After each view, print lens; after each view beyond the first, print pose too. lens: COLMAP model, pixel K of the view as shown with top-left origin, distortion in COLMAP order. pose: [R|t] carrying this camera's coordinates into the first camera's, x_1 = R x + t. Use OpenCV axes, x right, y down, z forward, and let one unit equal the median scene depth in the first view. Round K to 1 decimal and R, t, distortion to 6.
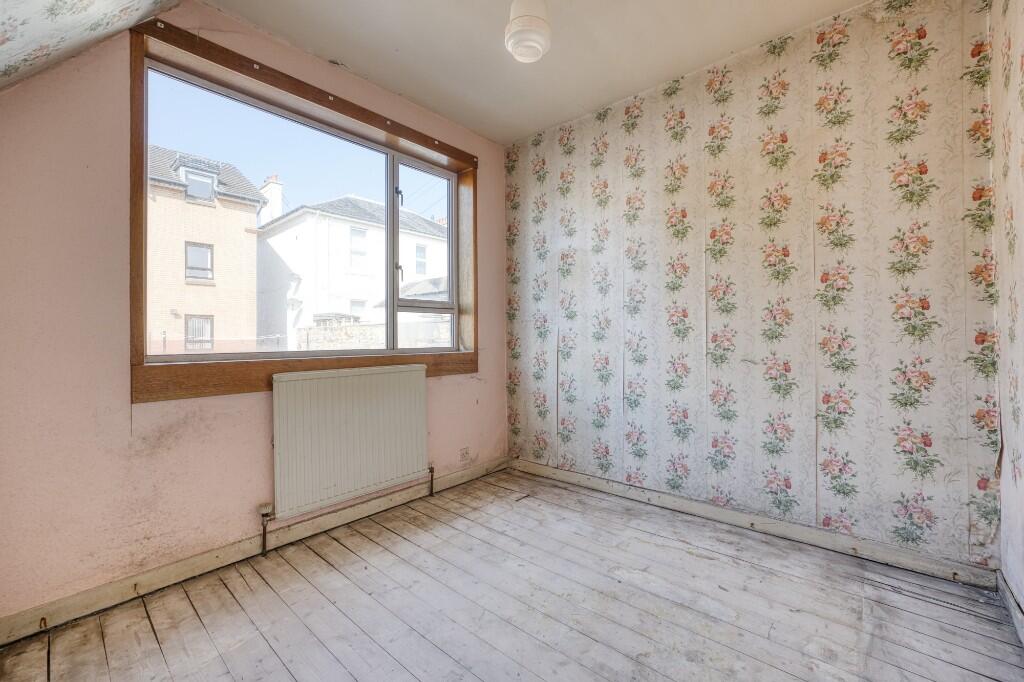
lens RADIAL K [[420.1, 0, 510.9], [0, 420.1, 336.5], [0, 0, 1]] dist [-0.009046, 0.001381]
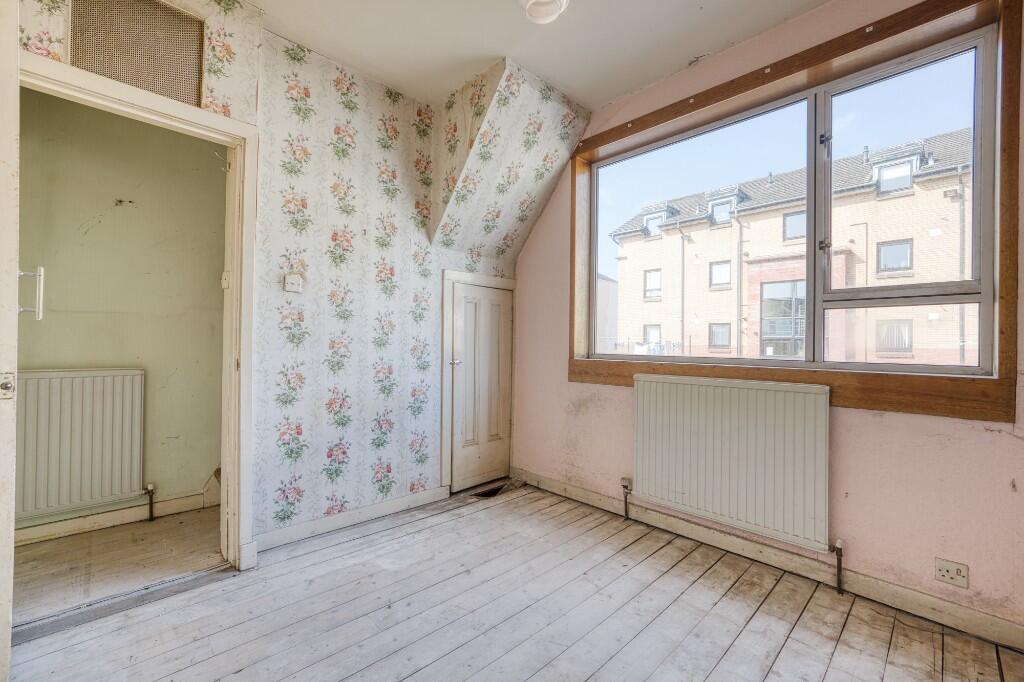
lens RADIAL K [[420.1, 0, 510.9], [0, 420.1, 341.6], [0, 0, 1]] dist [-0.009046, 0.001381]
pose [[-0.067609, 0.003958, -0.997704, 0.545873], [-0.009714, 0.999942, 0.004626, -0.003091], [0.997665, 0.010005, -0.067567, 0.605772]]
